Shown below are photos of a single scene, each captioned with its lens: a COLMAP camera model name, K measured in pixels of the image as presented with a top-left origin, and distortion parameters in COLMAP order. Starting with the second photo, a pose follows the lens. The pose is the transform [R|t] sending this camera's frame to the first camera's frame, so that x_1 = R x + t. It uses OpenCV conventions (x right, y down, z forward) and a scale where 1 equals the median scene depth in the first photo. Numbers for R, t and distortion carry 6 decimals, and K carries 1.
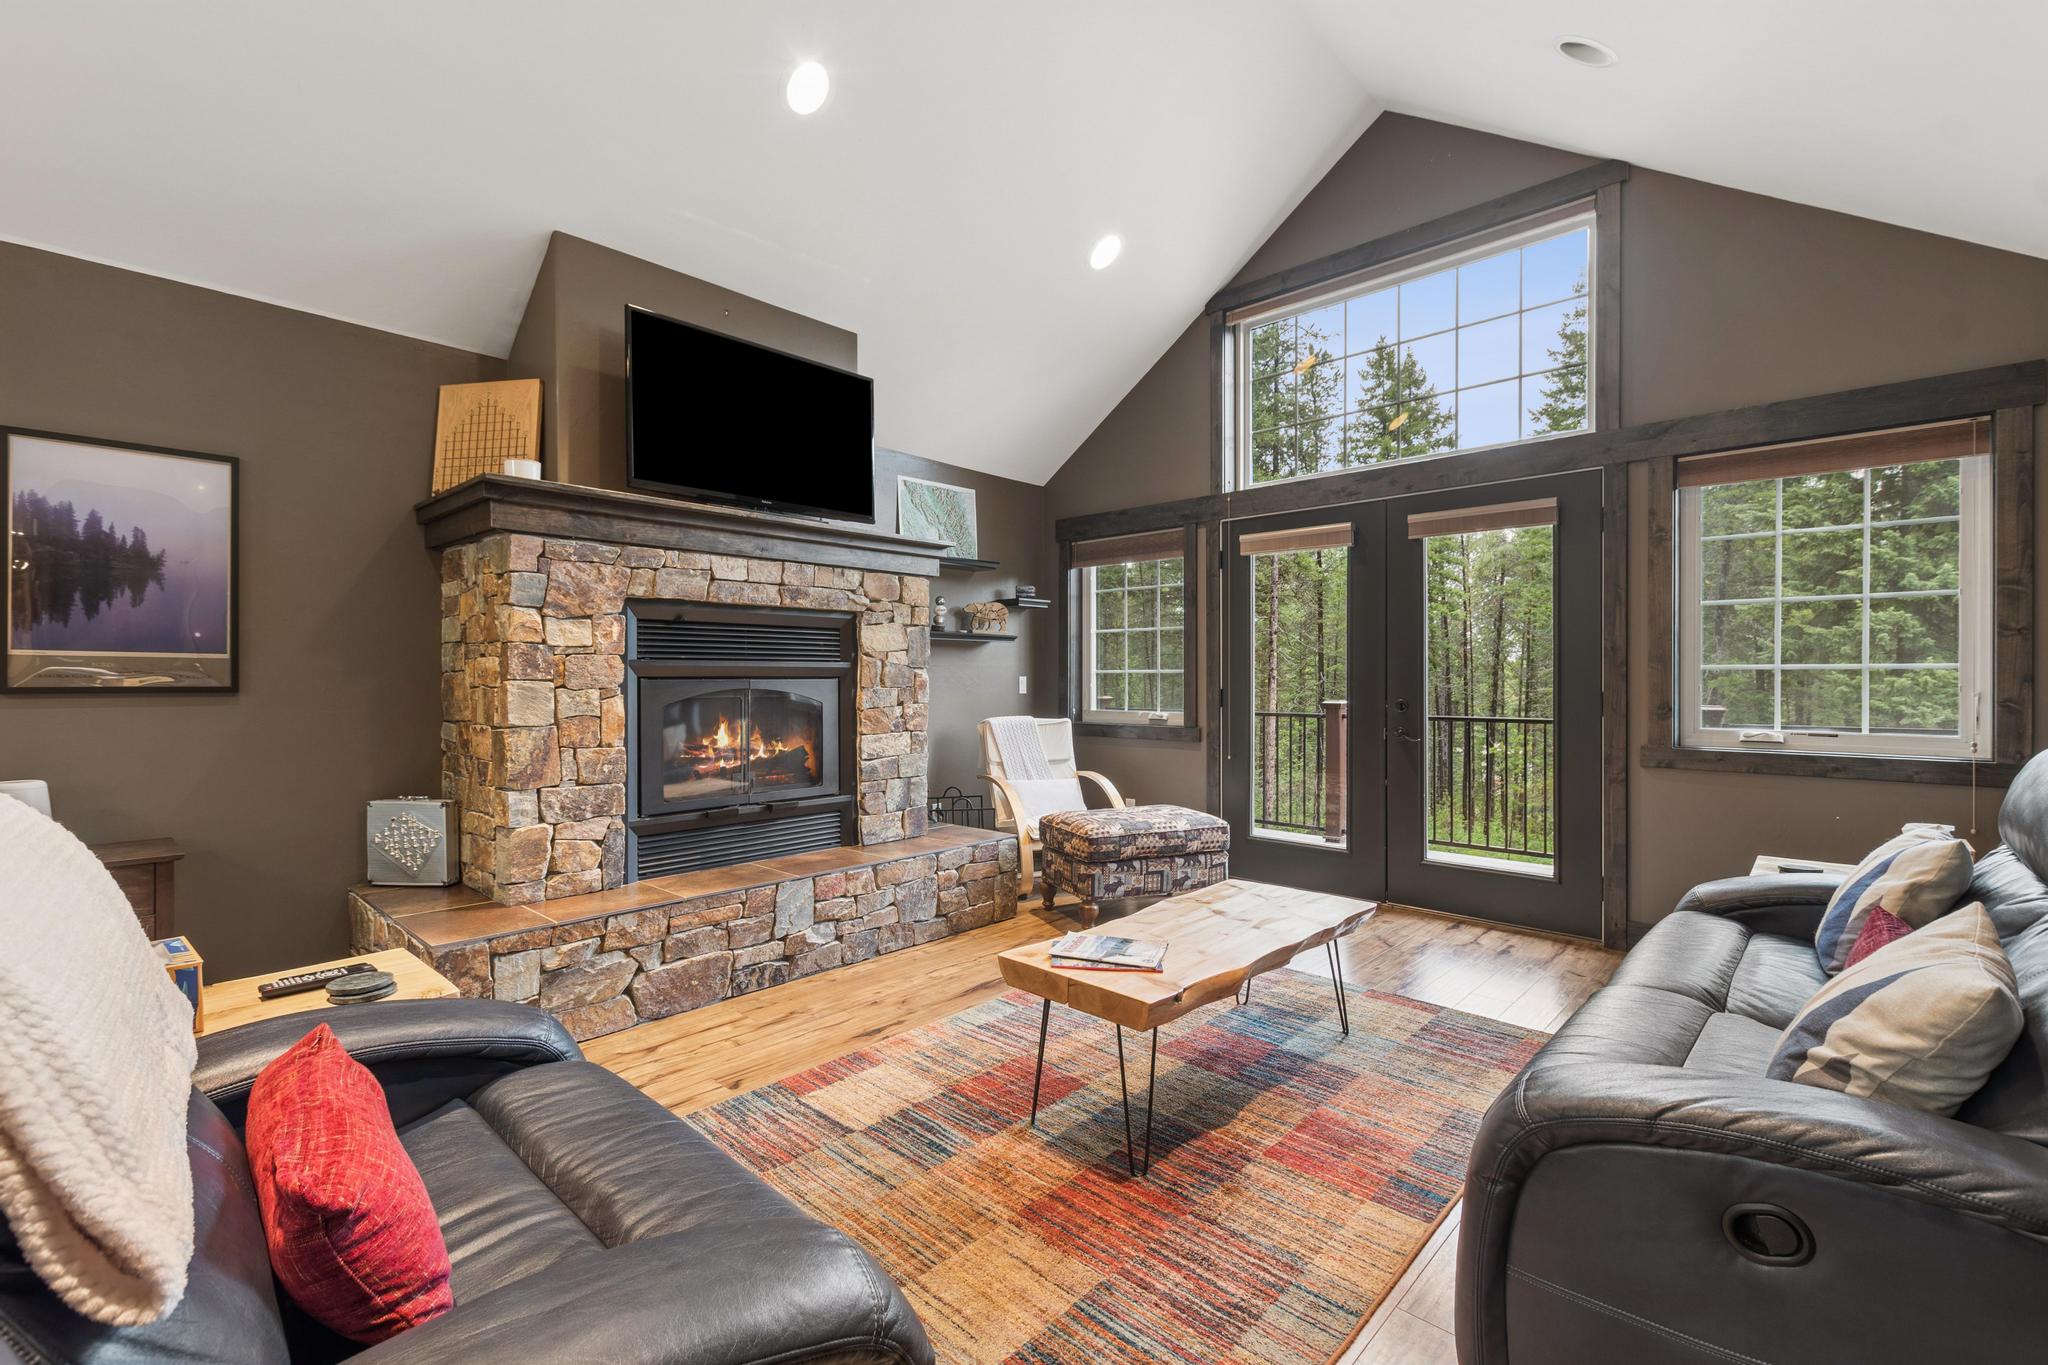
lens RADIAL K [[888.3, 0, 1024.4], [0, 888.3, 680.5], [0, 0, 1]] dist [0.000863, 0.000400]
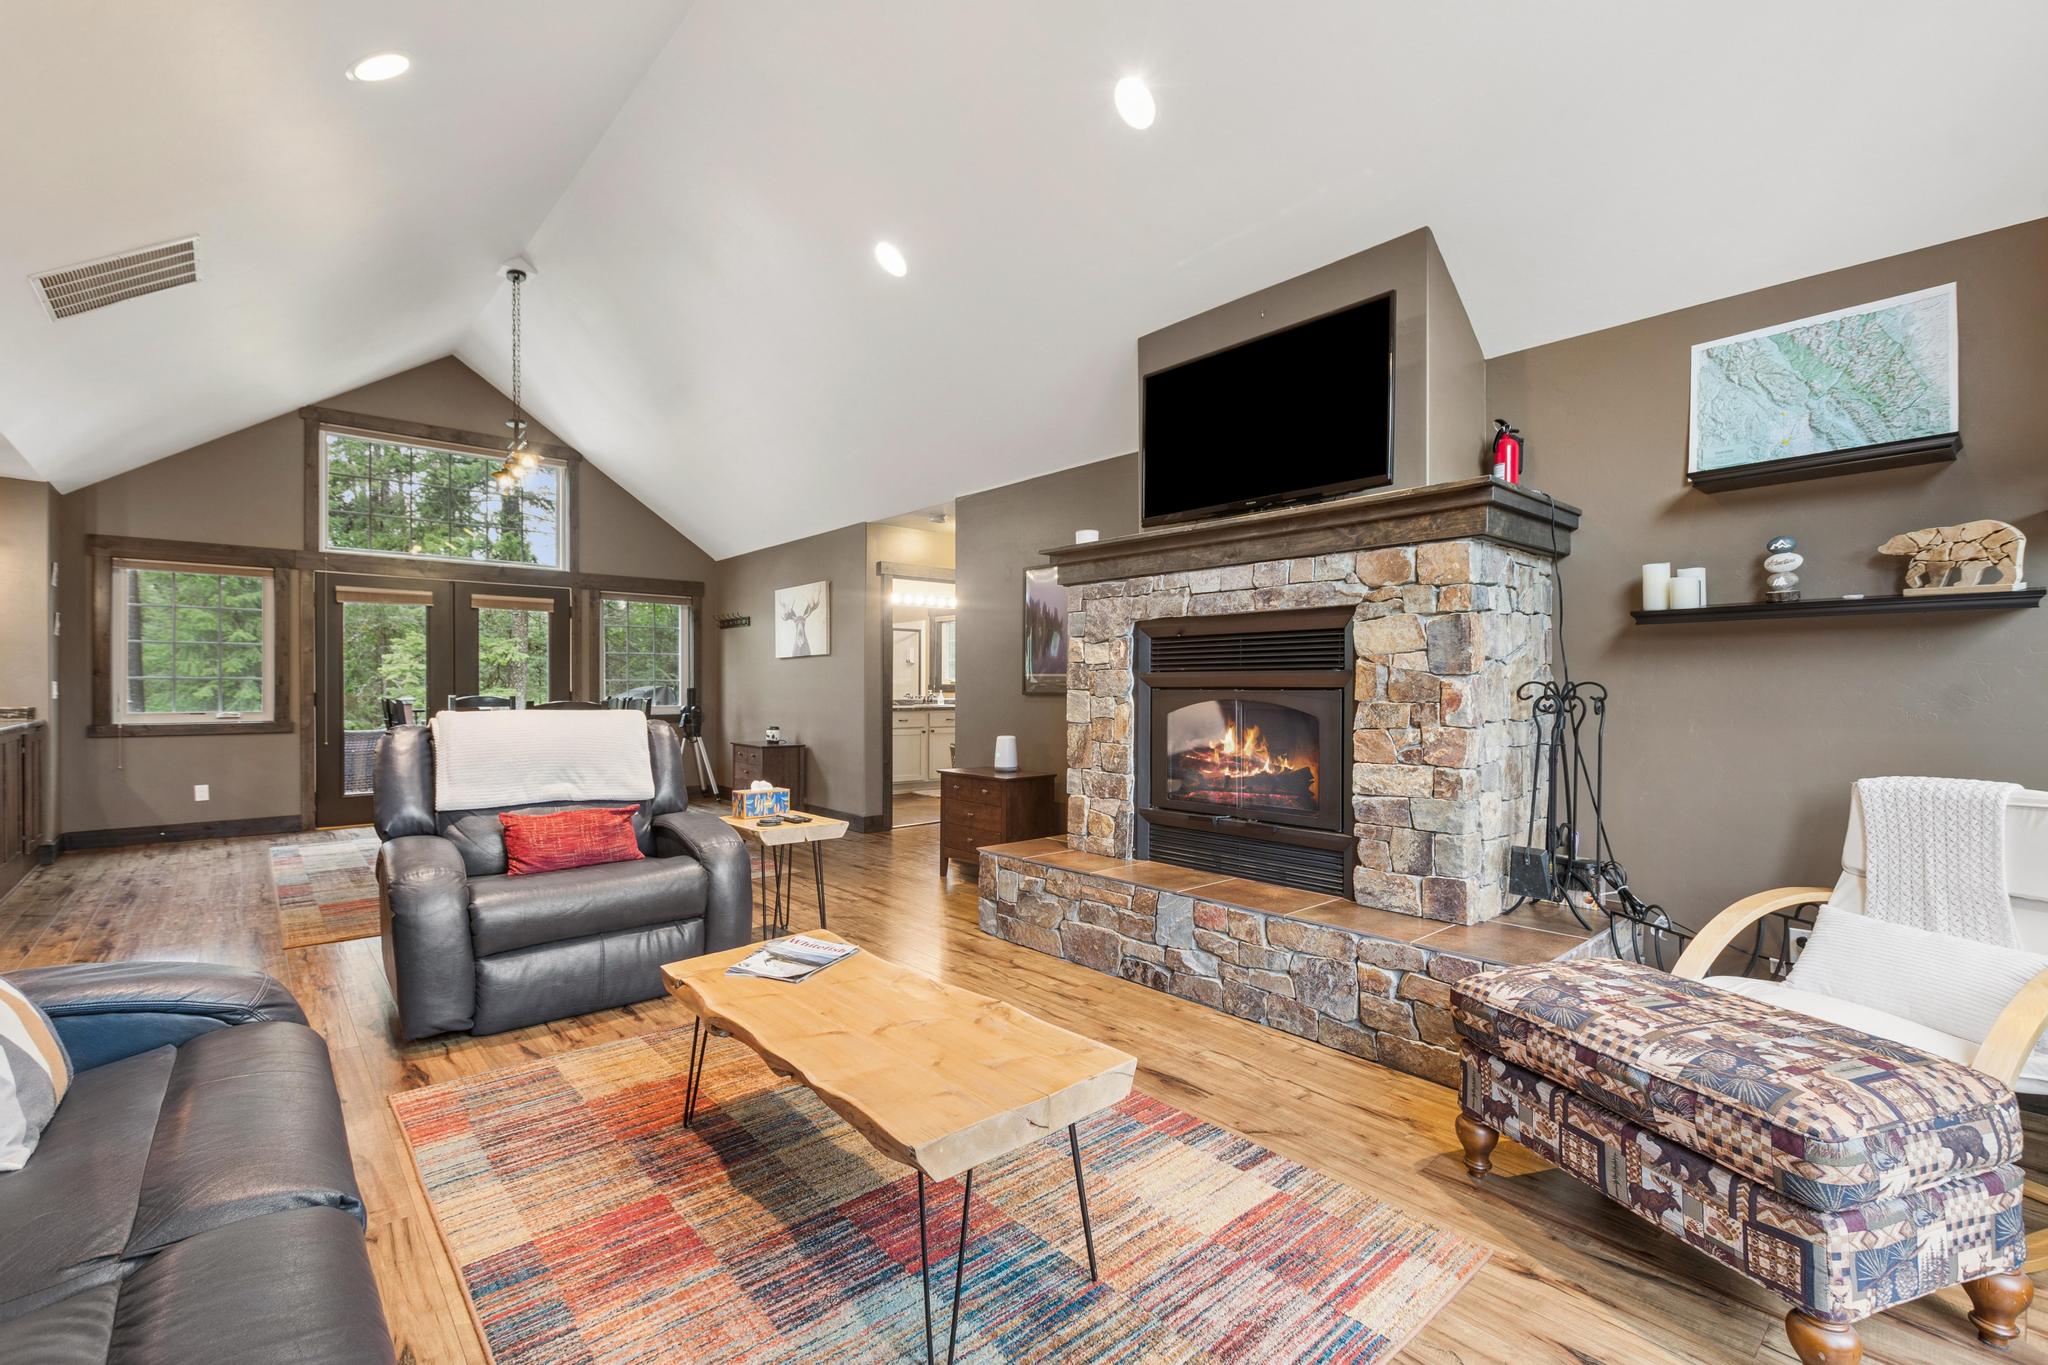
lens RADIAL K [[888.3, 0, 1021.8], [0, 888.3, 681.5], [0, 0, 1]] dist [0.000863, 0.000400]
pose [[-0.091288, -0.003646, -0.995818, 0.698532], [-0.004073, 0.999986, -0.003288, -0.006276], [0.995816, 0.003756, -0.091302, 0.870537]]
